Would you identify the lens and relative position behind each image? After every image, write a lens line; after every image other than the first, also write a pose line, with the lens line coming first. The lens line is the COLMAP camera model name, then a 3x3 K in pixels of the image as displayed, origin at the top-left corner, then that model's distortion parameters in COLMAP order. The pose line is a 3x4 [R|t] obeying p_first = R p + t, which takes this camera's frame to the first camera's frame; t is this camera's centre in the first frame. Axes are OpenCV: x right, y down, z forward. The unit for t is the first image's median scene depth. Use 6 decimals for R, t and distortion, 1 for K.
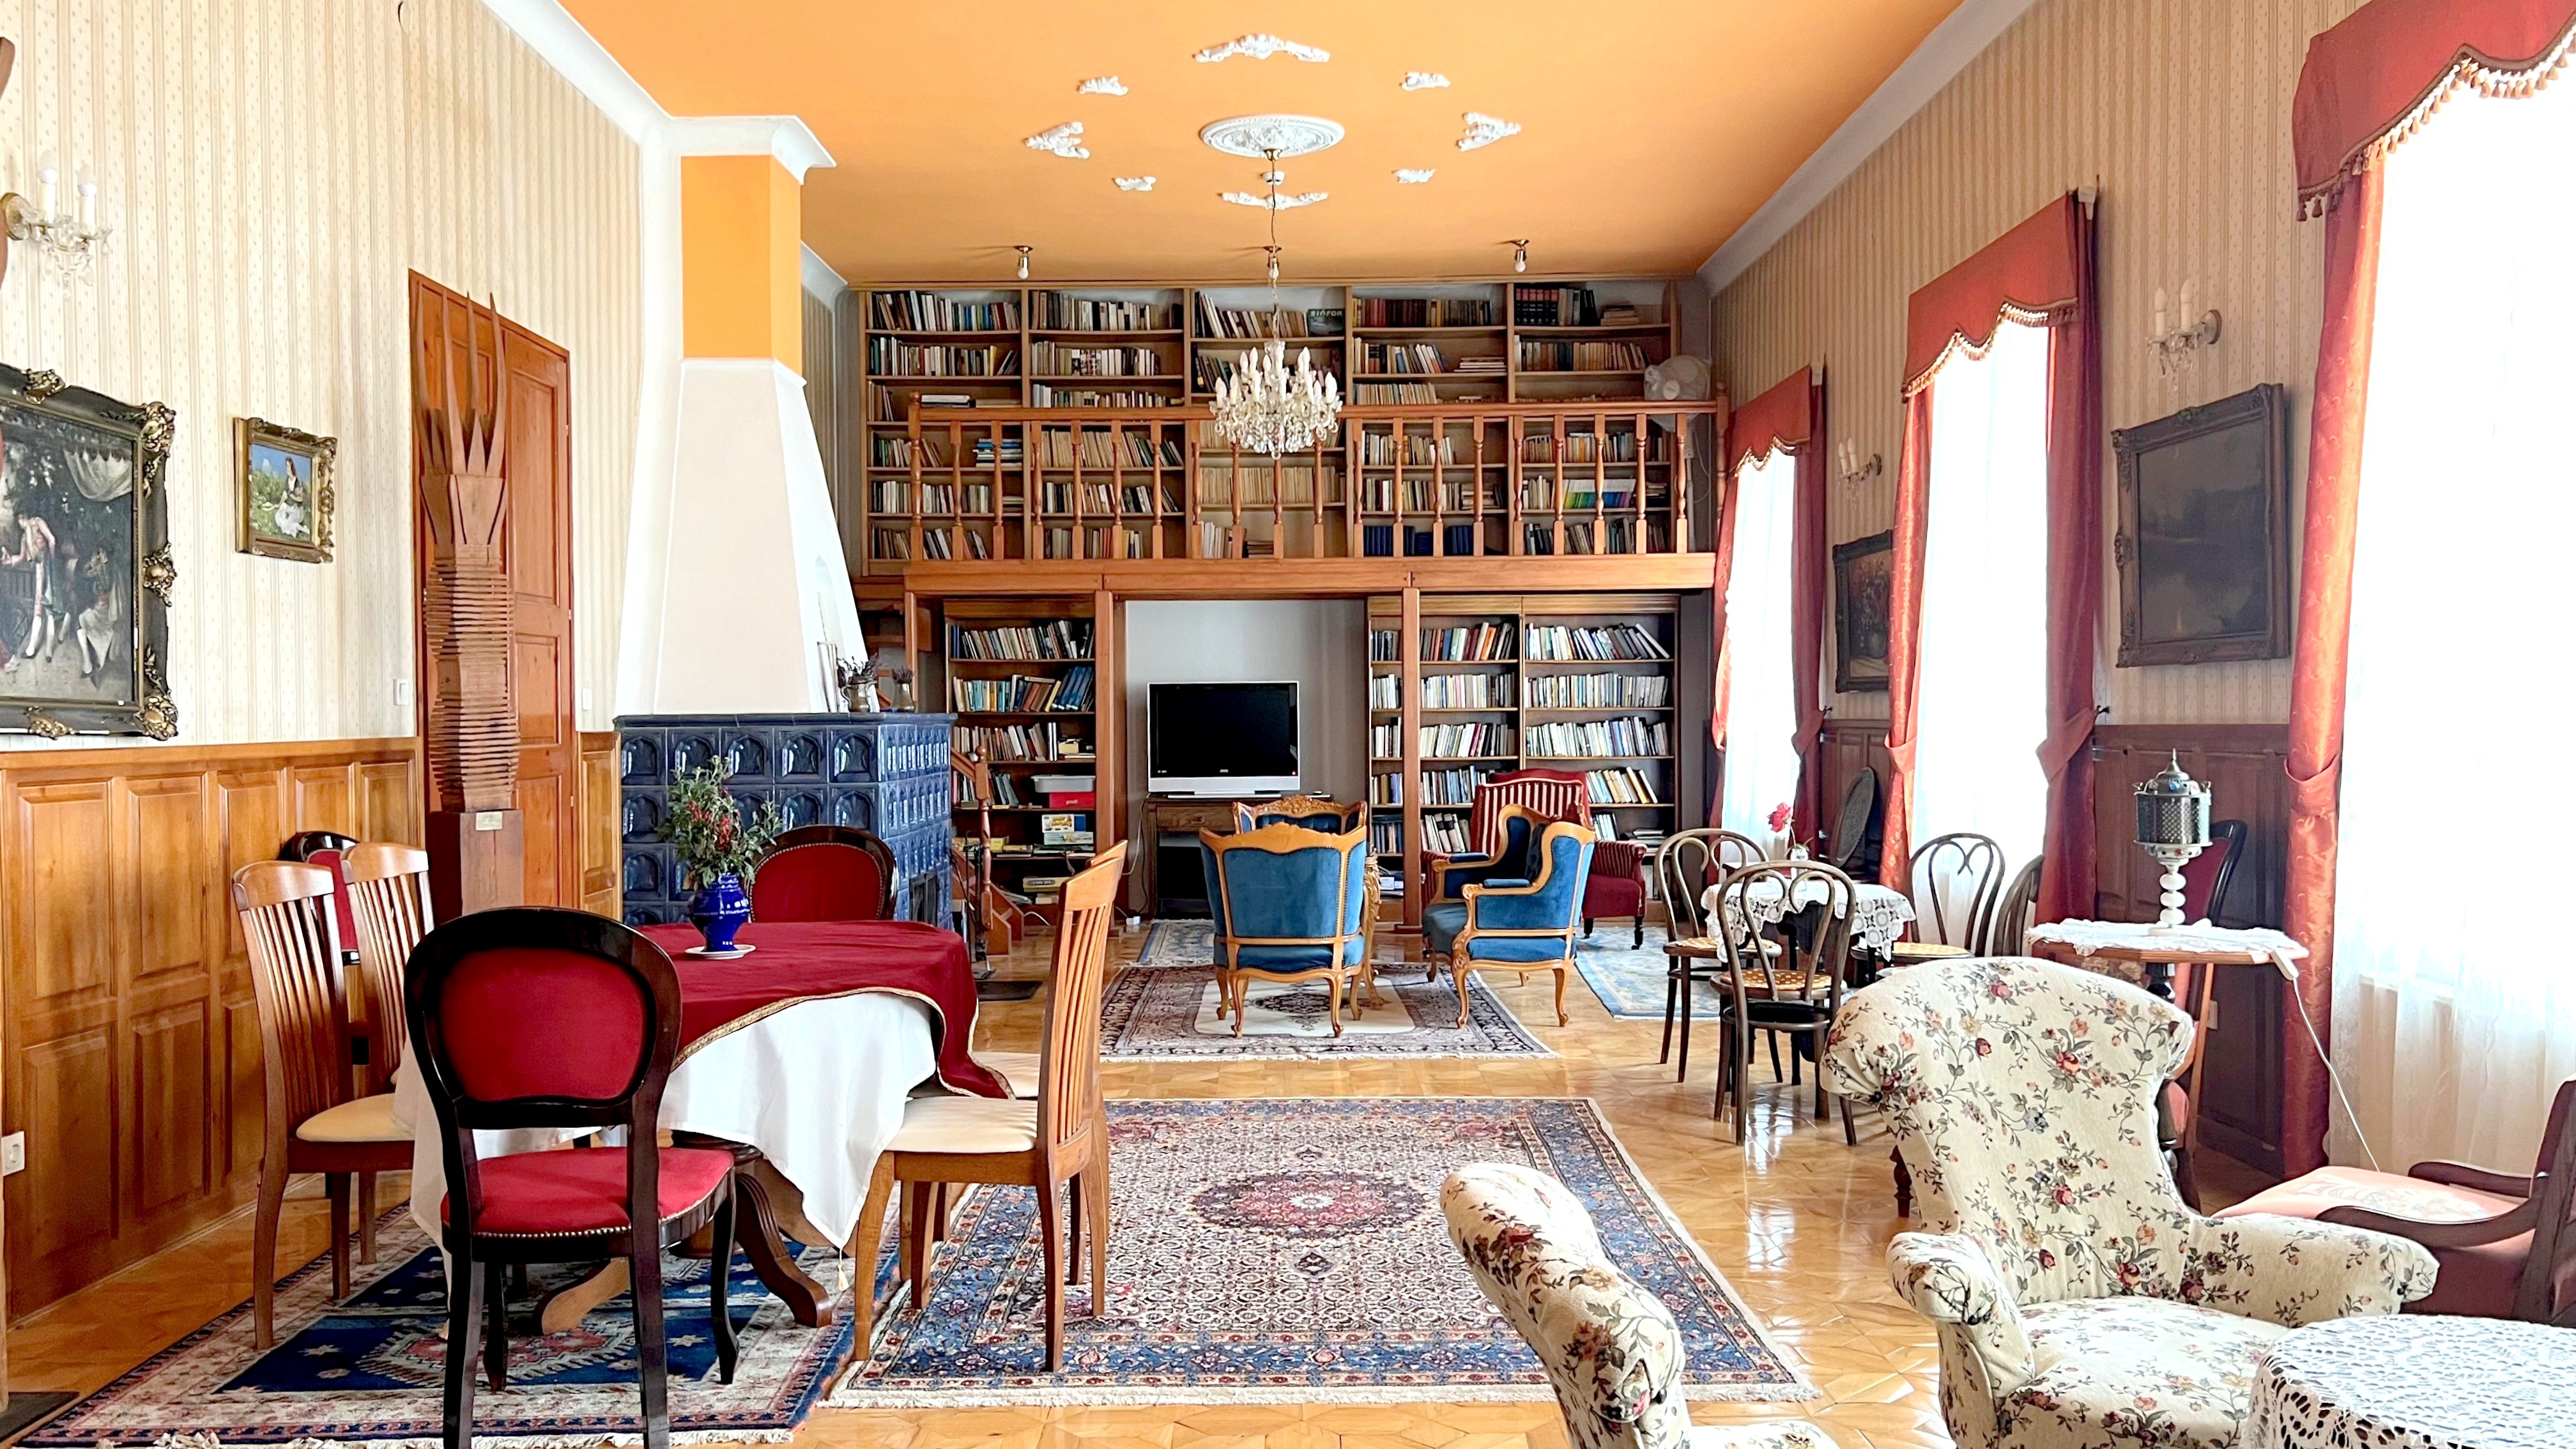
lens RADIAL K [[2001.3, 0, 1292.8], [0, 2001.3, 734.1], [0, 0, 1]] dist [0.065869, -0.085882]
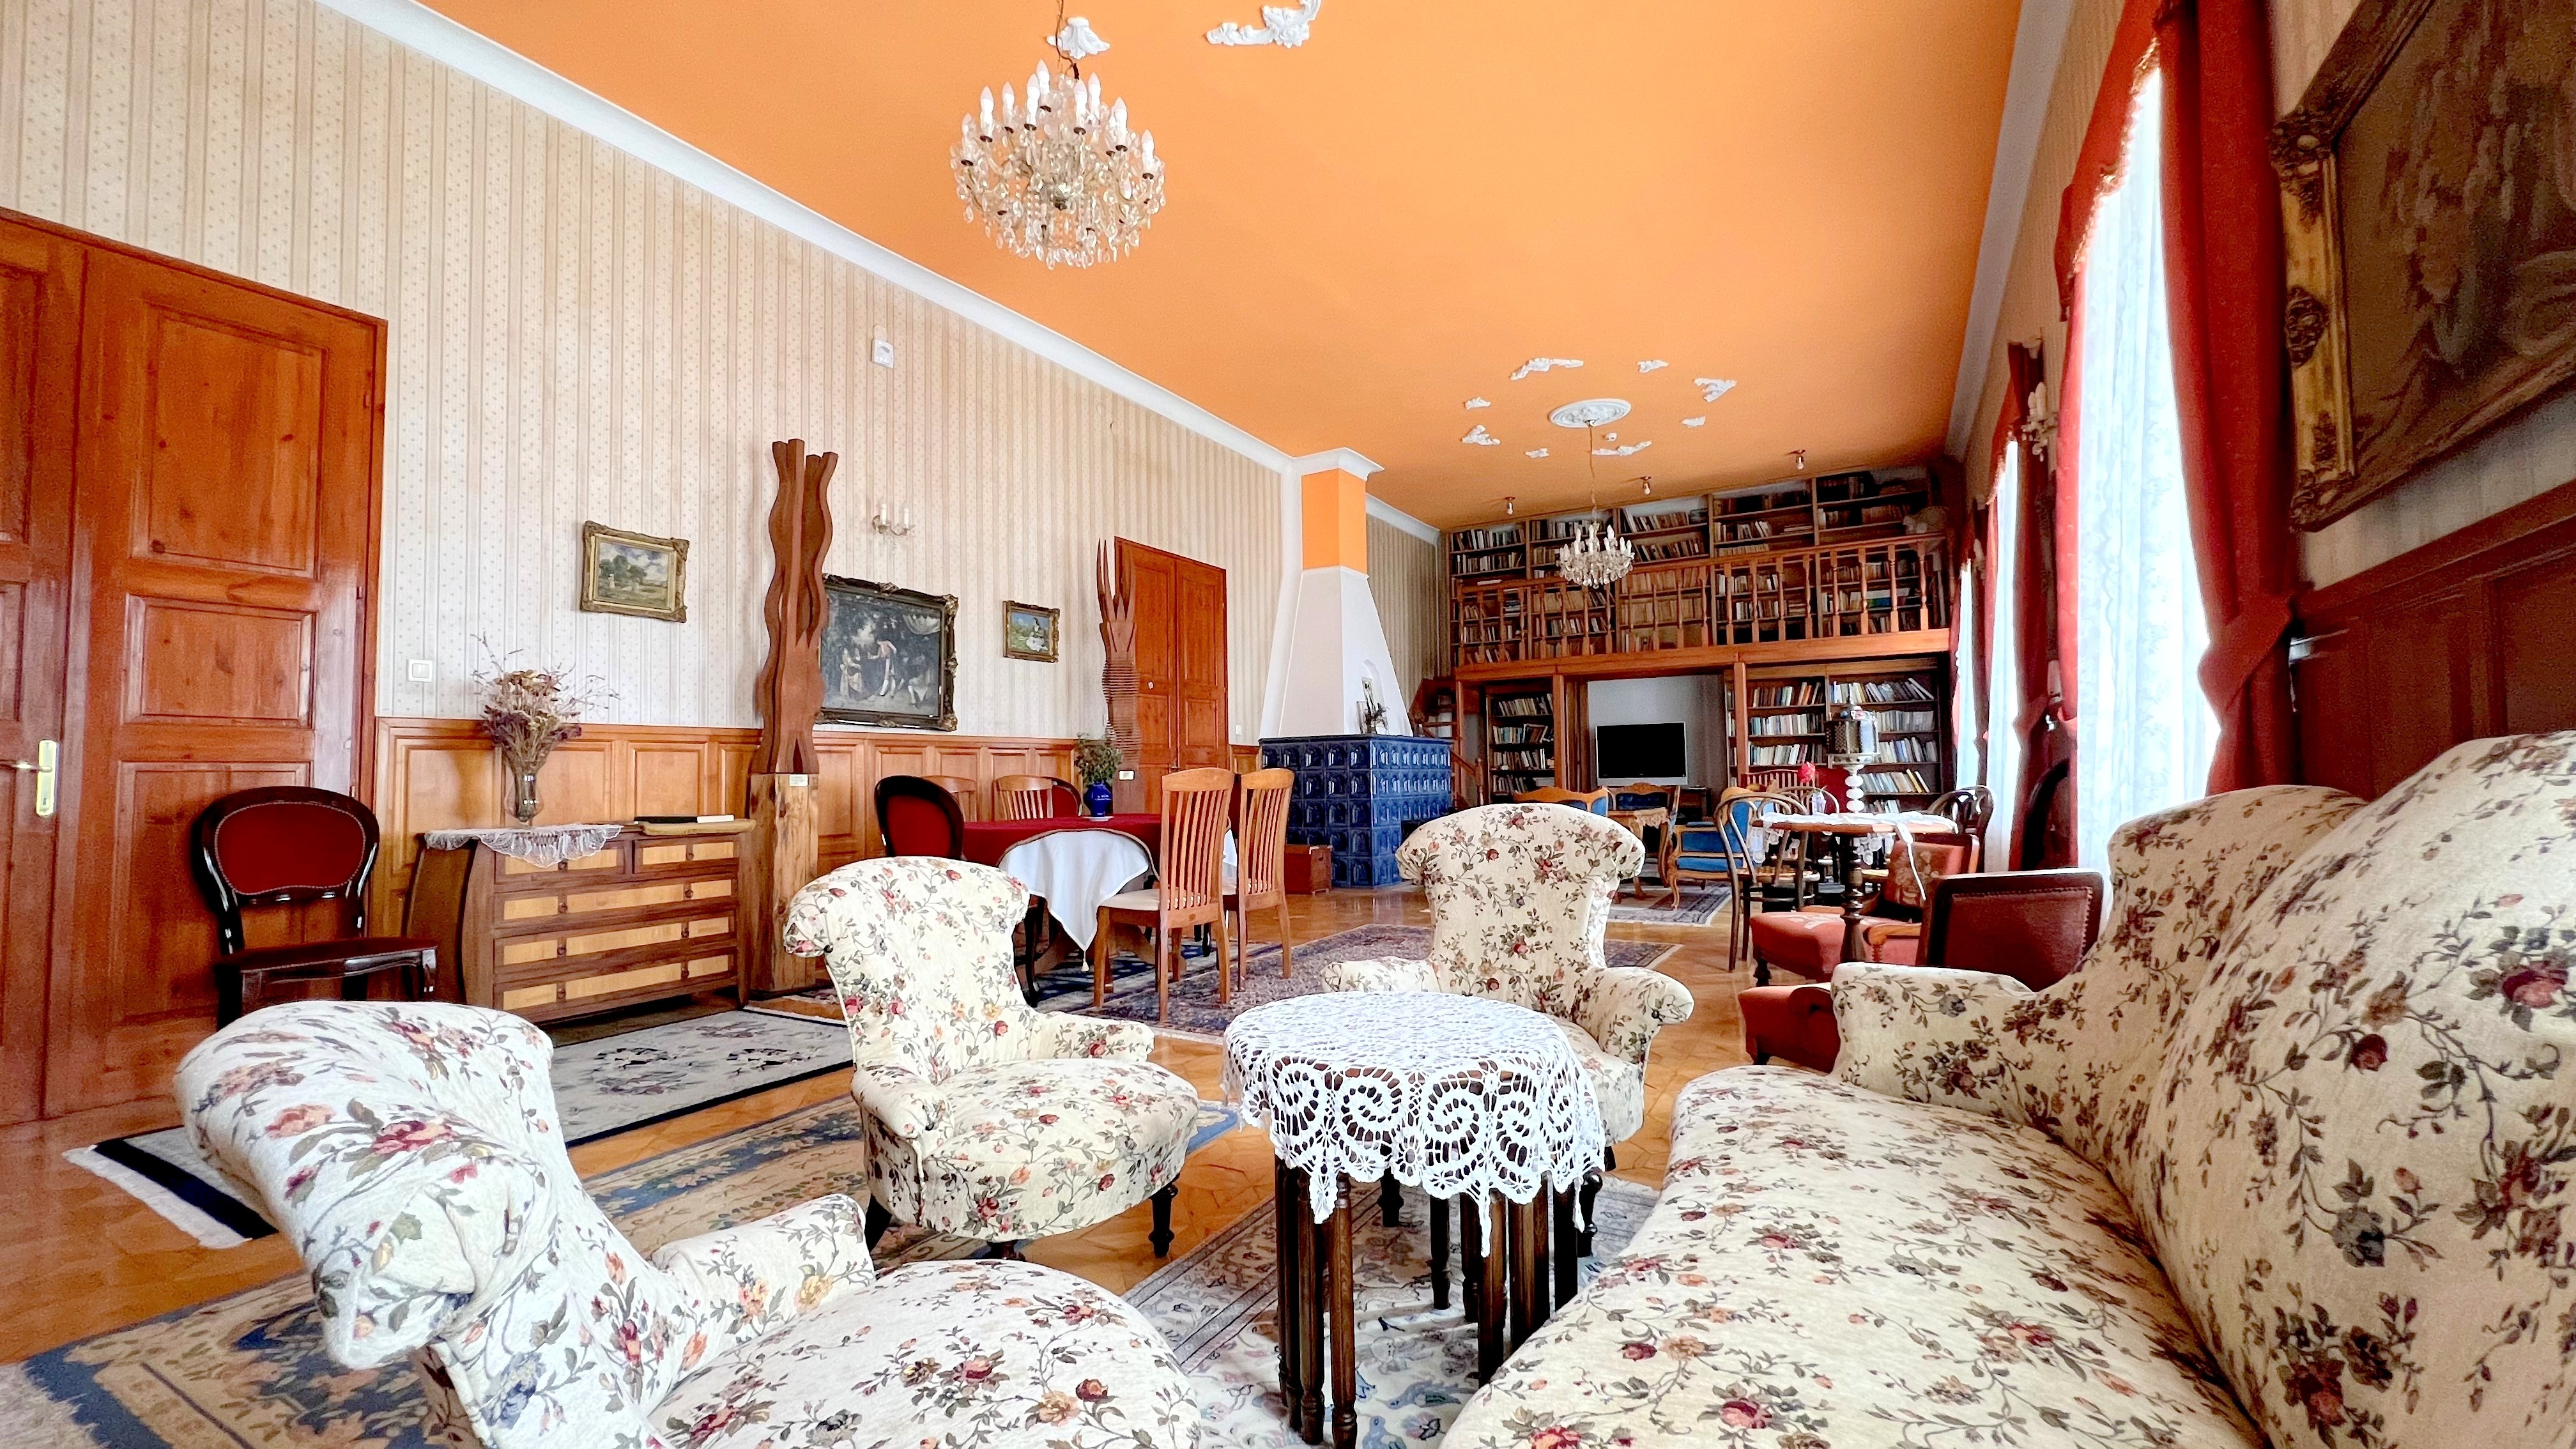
lens RADIAL K [[1034.7, 0, 1291.4], [0, 1034.7, 726.0], [0, 0, 1]] dist [0.000703, 0.000307]
pose [[0.858521, -0.032373, -0.511756, 0.239507], [0.003994, 0.998397, -0.056457, 0.037669], [0.512763, 0.046426, 0.857274, 0.079282]]
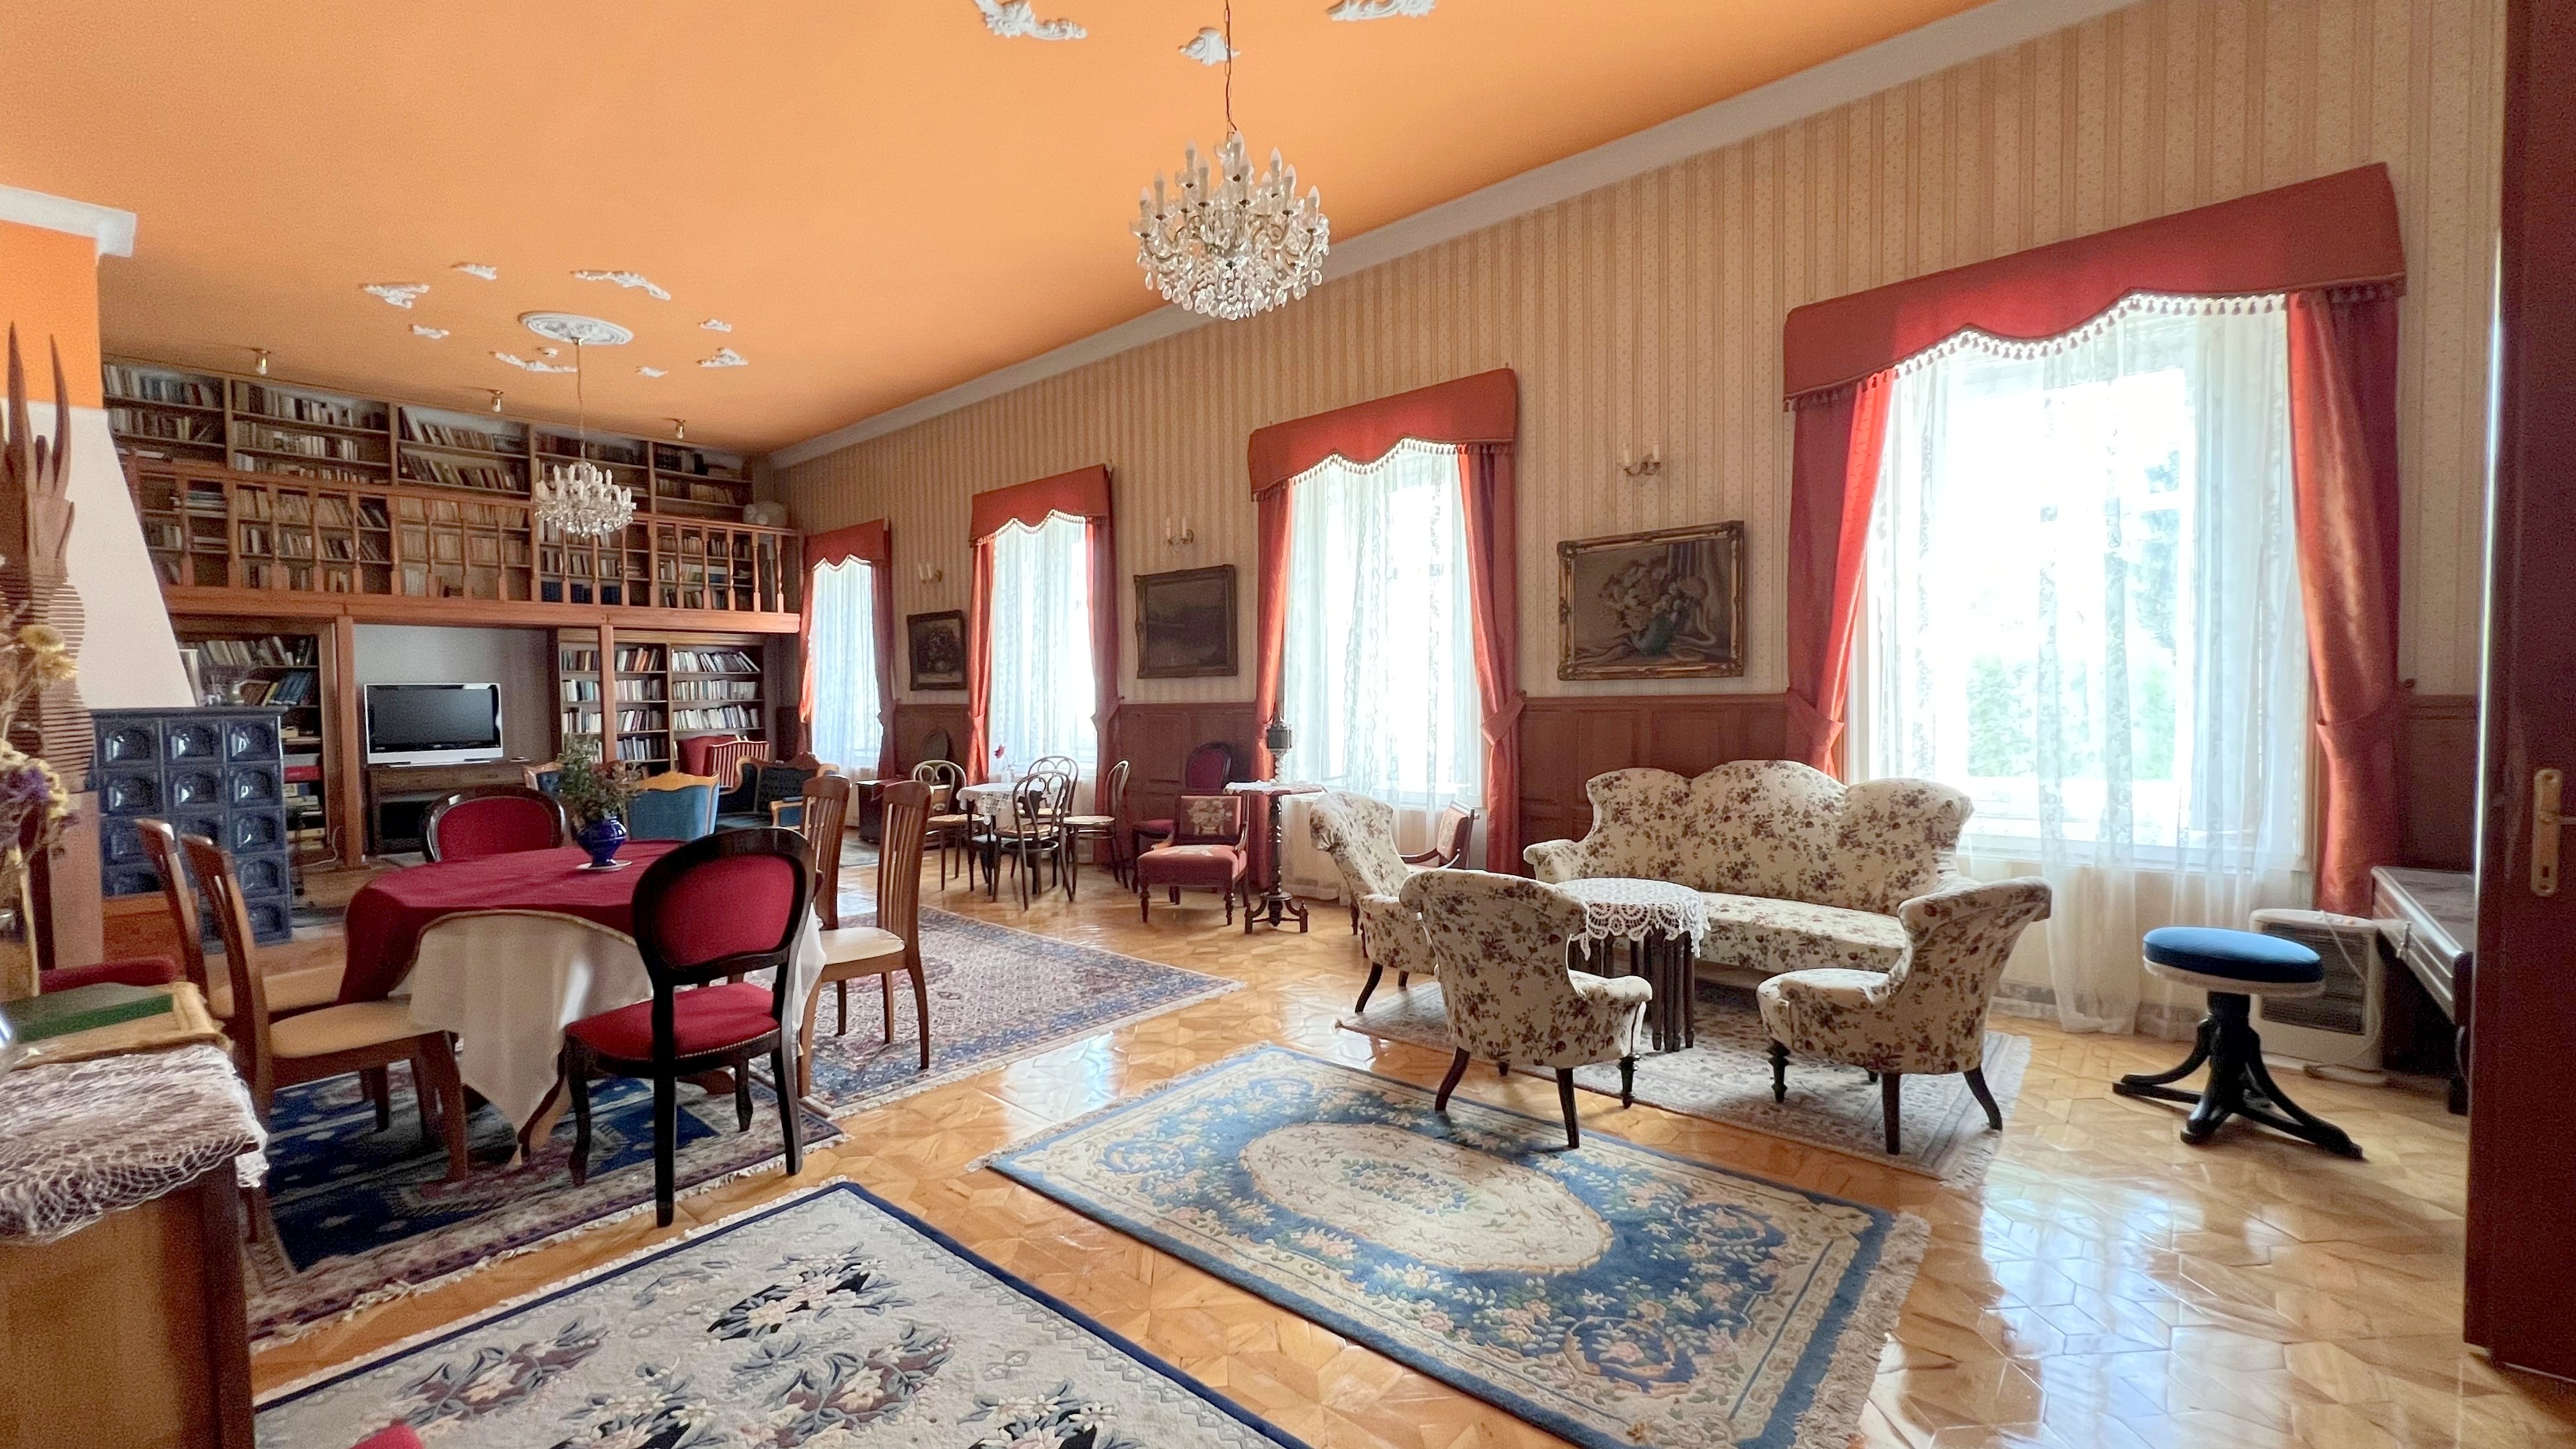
lens RADIAL K [[1034.7, 0, 1291.4], [0, 1034.7, 726.0], [0, 0, 1]] dist [0.000703, 0.000307]
pose [[0.658684, -0.026022, 0.751970, -0.267294], [0.017437, 0.999661, 0.019319, 0.000677], [-0.752218, 0.000387, 0.658914, 0.070554]]
